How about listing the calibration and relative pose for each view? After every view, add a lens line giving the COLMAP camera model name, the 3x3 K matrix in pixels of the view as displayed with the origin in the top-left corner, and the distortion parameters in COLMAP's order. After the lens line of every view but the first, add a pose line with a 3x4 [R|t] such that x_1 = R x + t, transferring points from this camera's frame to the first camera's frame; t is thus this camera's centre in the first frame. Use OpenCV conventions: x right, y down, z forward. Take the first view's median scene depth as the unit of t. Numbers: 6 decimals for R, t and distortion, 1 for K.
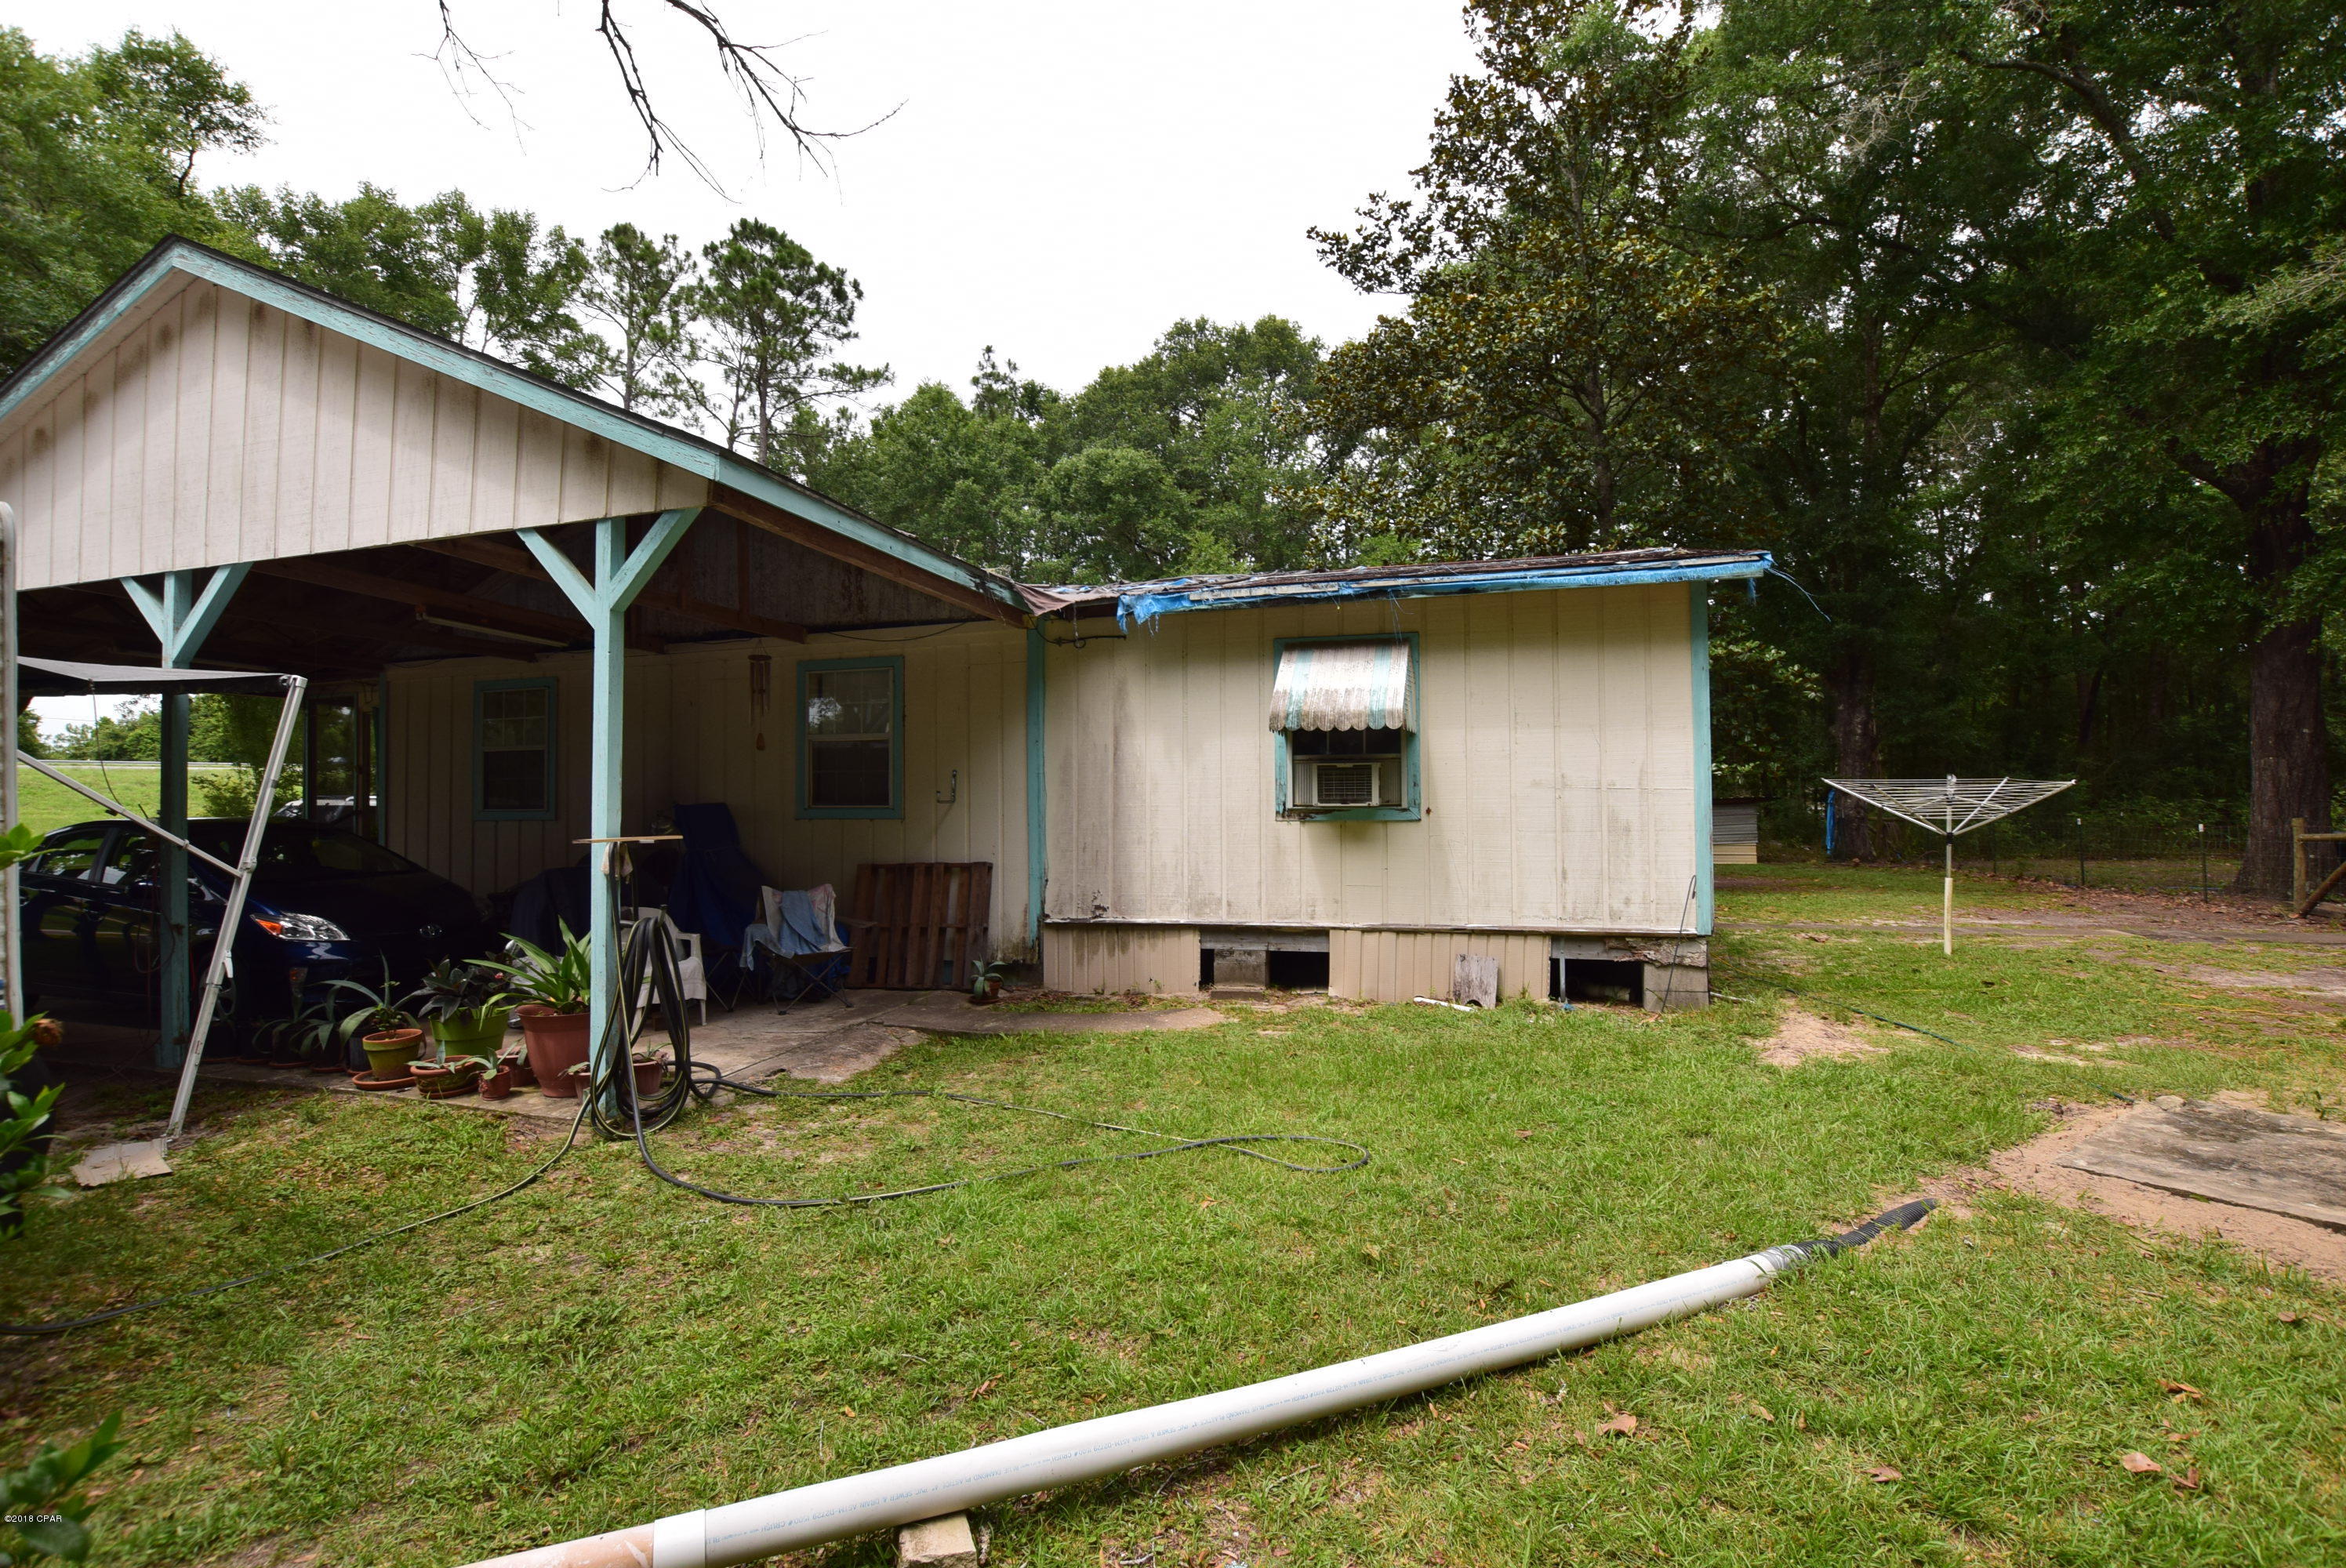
lens RADIAL K [[1035.7, 0, 1172.2], [0, 1035.7, 791.2], [0, 0, 1]] dist [-0.037414, 0.007025]
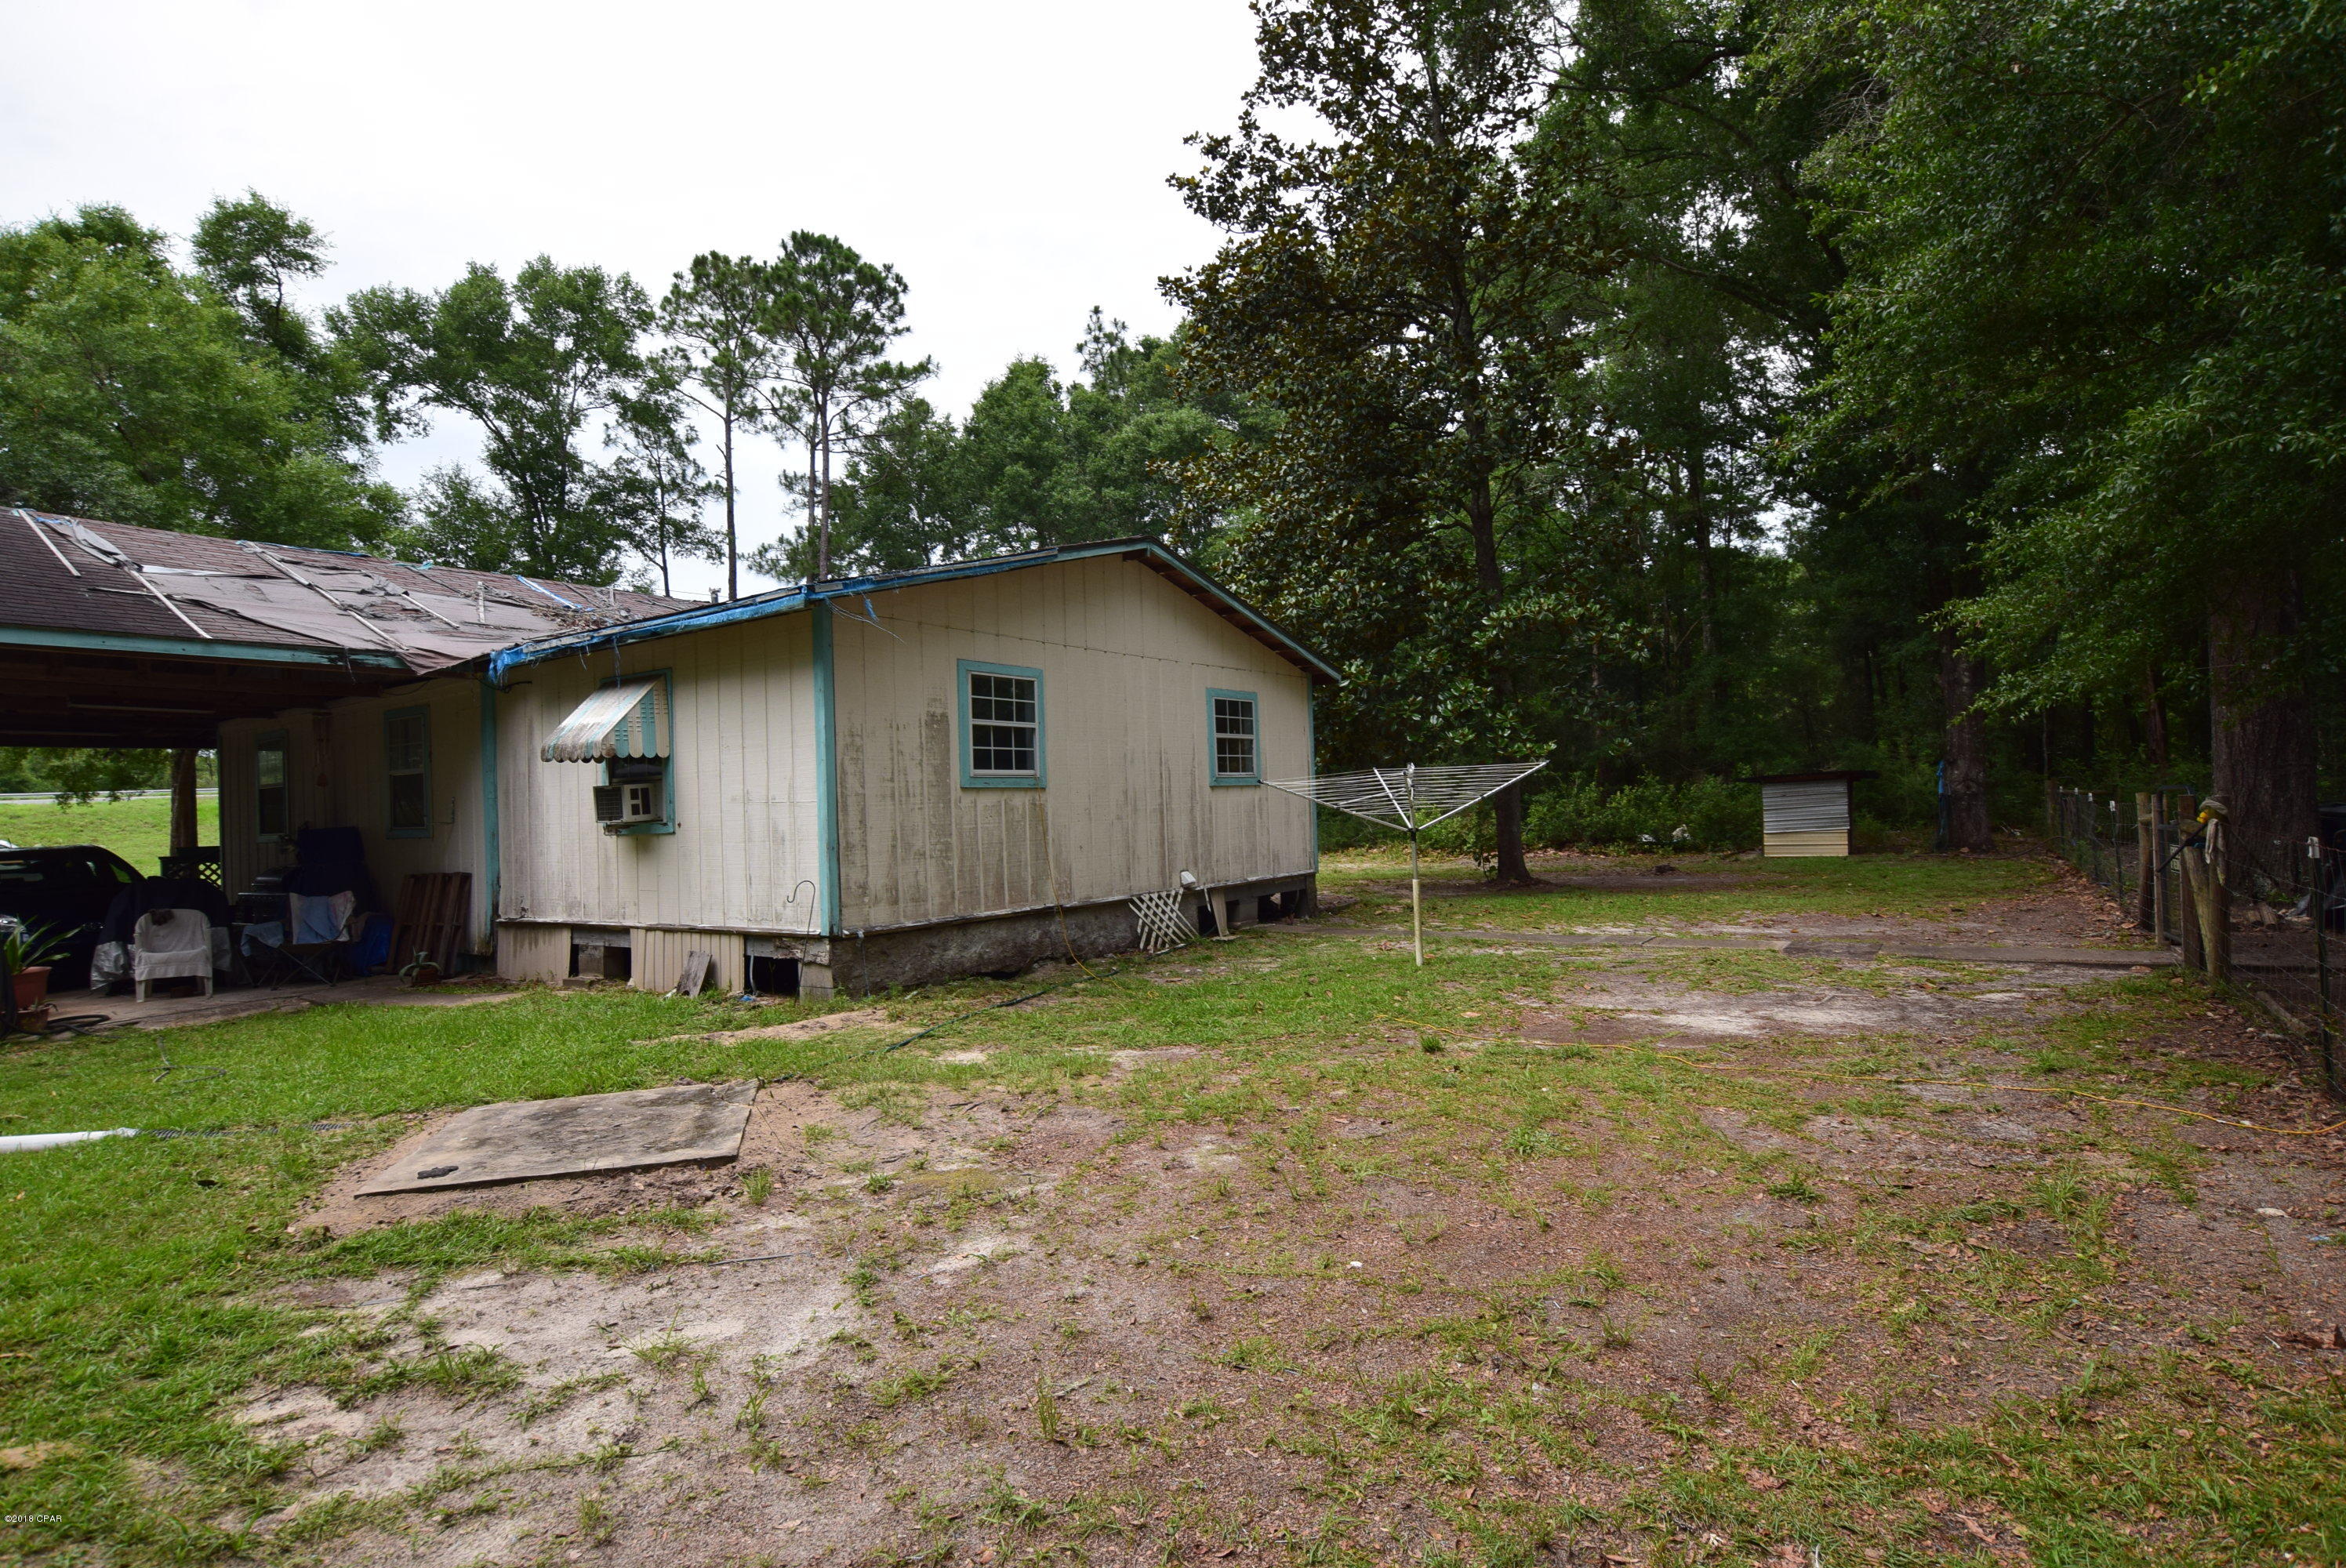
lens RADIAL K [[1214.1, 0, 1178.0], [0, 1214.1, 774.5], [0, 0, 1]] dist [-0.012913, -0.000543]
pose [[0.948529, -0.035415, -0.314703, 1.088772], [0.035279, 0.999359, -0.006130, -0.007803], [0.314719, -0.005288, 0.949170, -0.085995]]
